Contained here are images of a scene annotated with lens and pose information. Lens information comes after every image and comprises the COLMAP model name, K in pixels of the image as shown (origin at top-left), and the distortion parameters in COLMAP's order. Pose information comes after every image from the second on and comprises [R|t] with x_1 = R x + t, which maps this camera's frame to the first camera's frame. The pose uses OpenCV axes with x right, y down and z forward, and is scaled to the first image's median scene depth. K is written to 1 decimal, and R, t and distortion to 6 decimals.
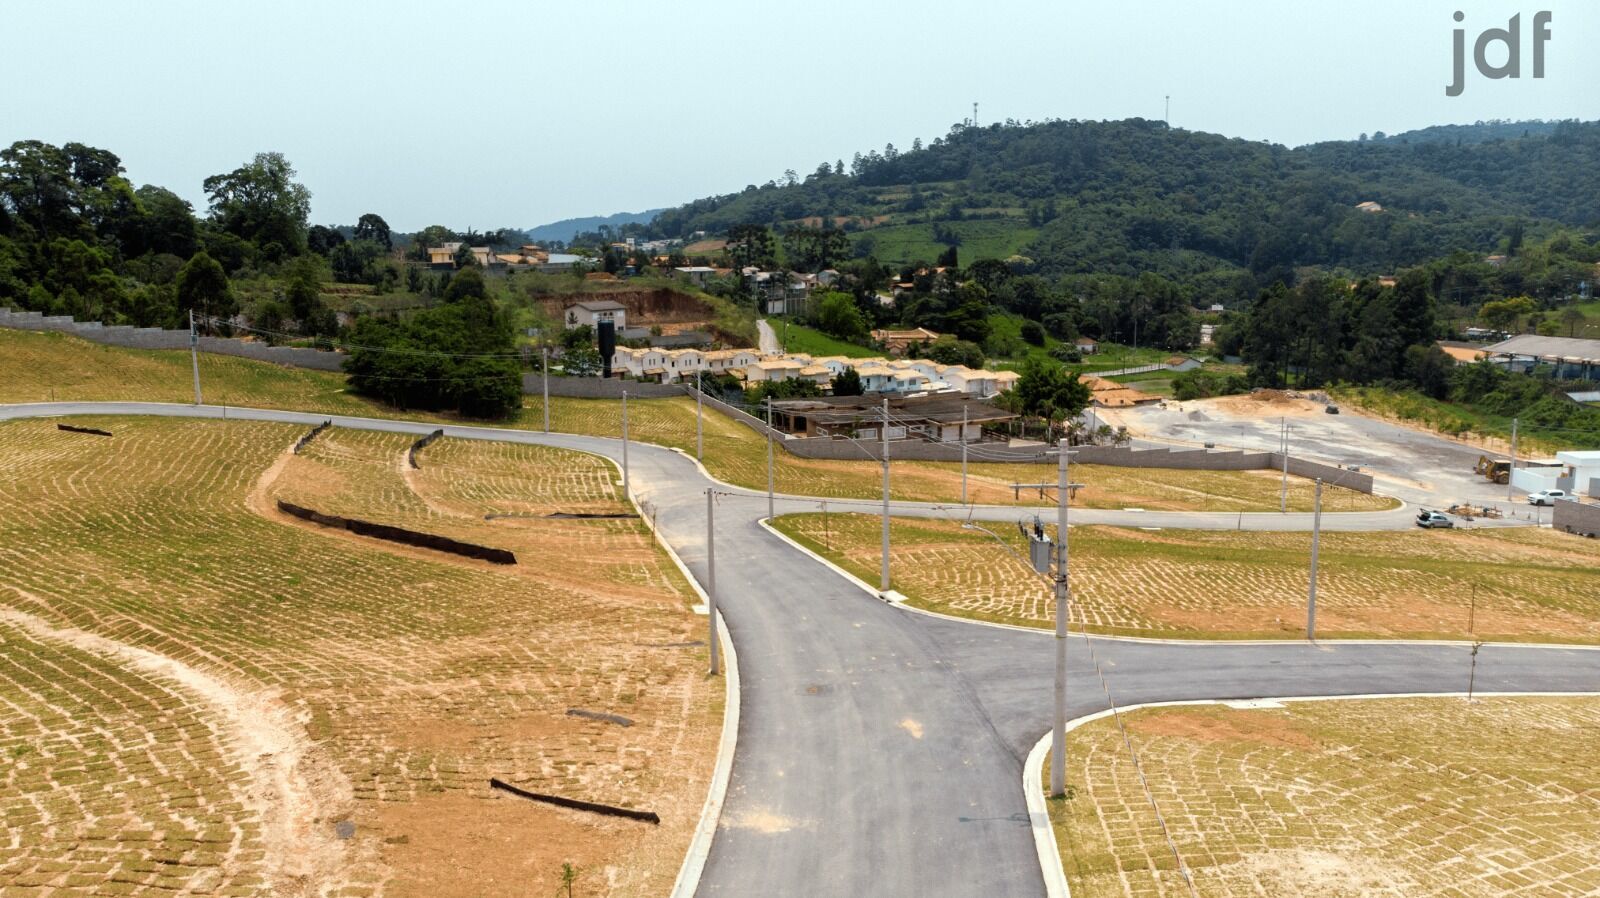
lens RADIAL K [[1176.5, 0, 798.6], [0, 1176.5, 444.7], [0, 0, 1]] dist [-0.004013, 0.070188]
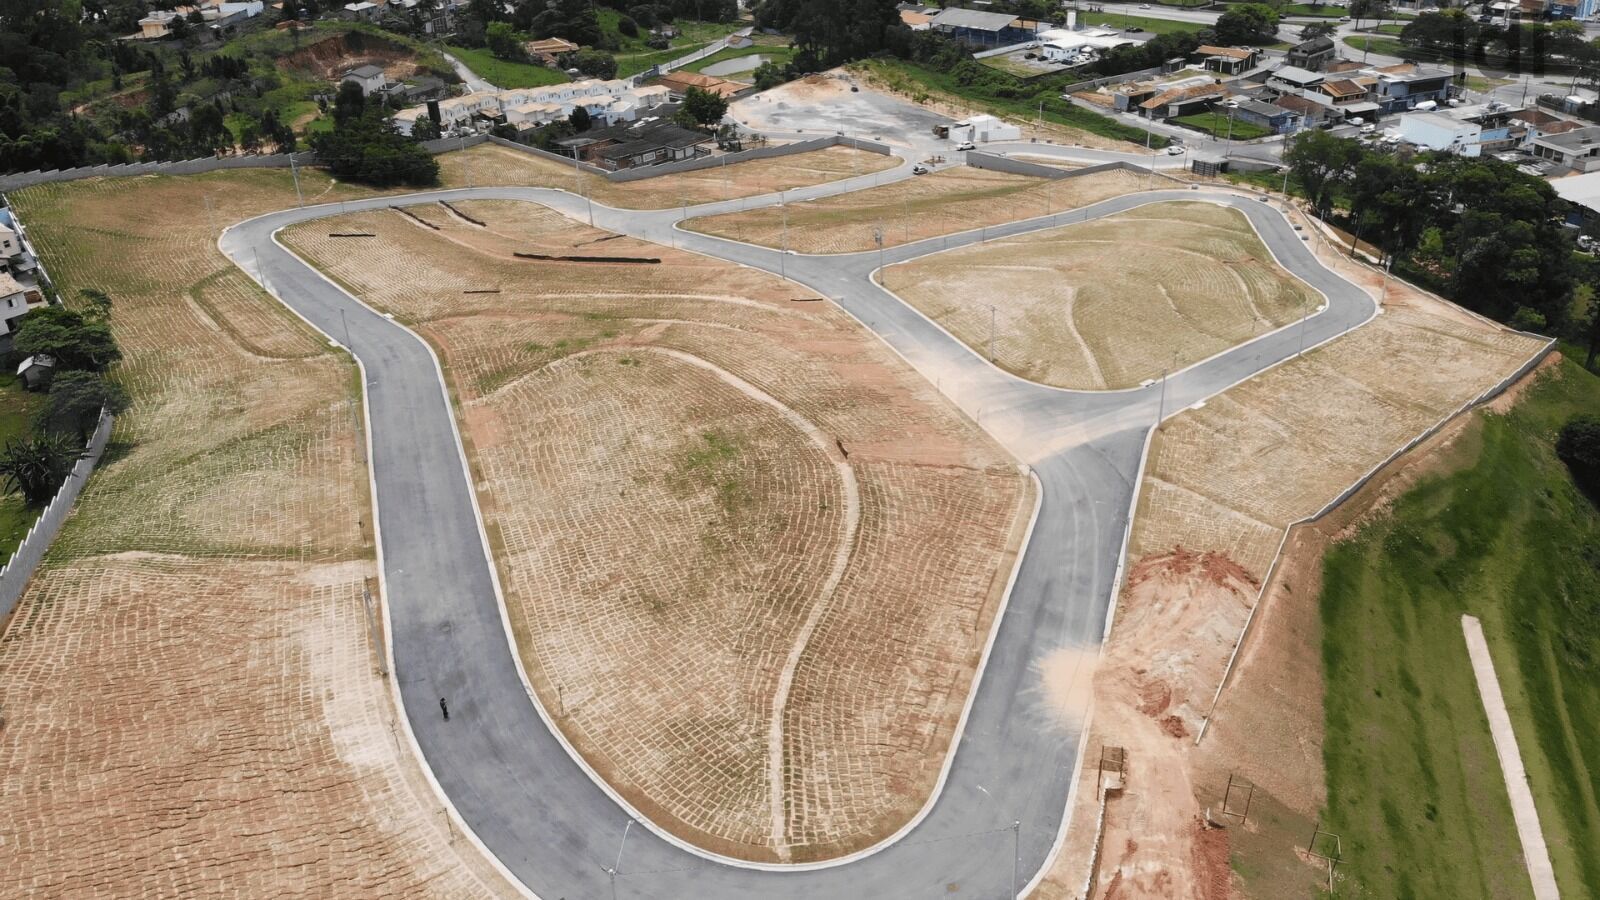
lens RADIAL K [[1228.1, 0, 803.6], [0, 1228.1, 452.2], [0, 0, 1]] dist [0.117451, -0.270066]
pose [[0.901984, -0.232680, 0.363710, -0.249406], [0.107670, 0.936972, 0.332401, -0.095196], [-0.418129, -0.260660, 0.870187, -0.422808]]
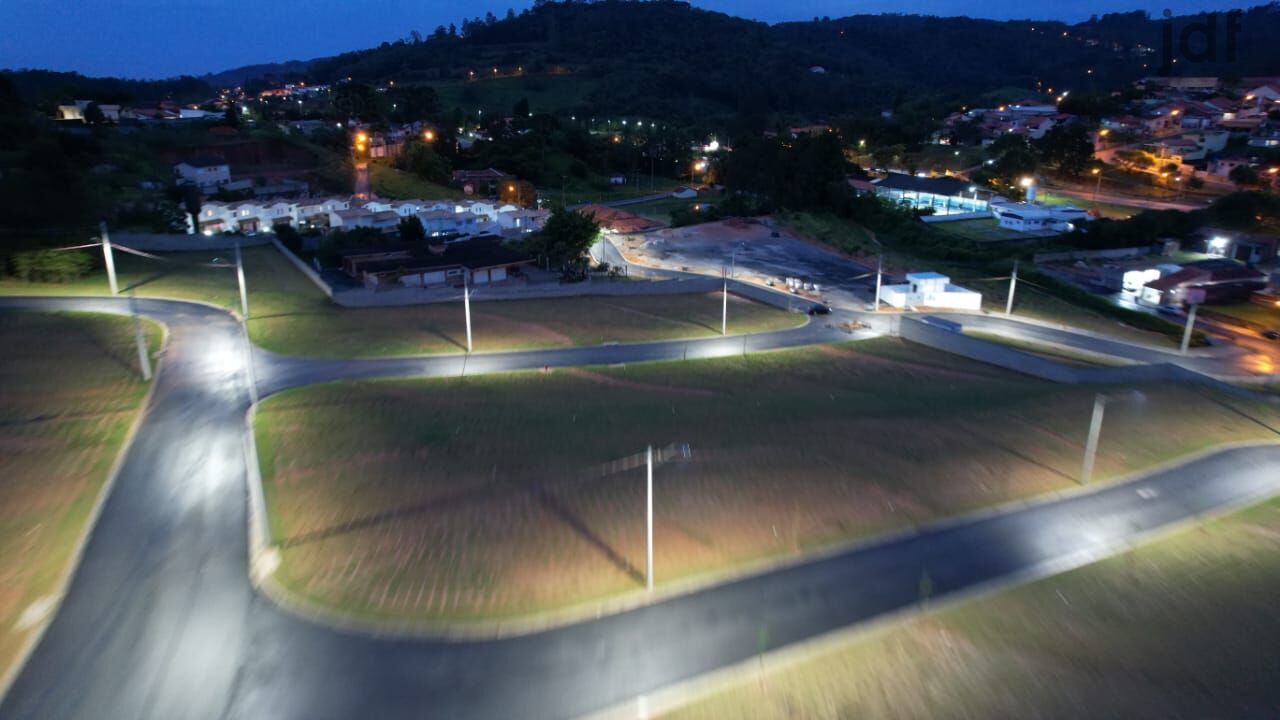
lens RADIAL K [[817.3, 0, 646.0], [0, 817.3, 367.7], [0, 0, 1]] dist [-0.077594, 0.069807]
pose [[0.970987, -0.064086, 0.230385, 0.048425], [0.024976, 0.985330, 0.168825, -0.028362], [-0.237824, -0.158172, 0.958343, 0.056332]]
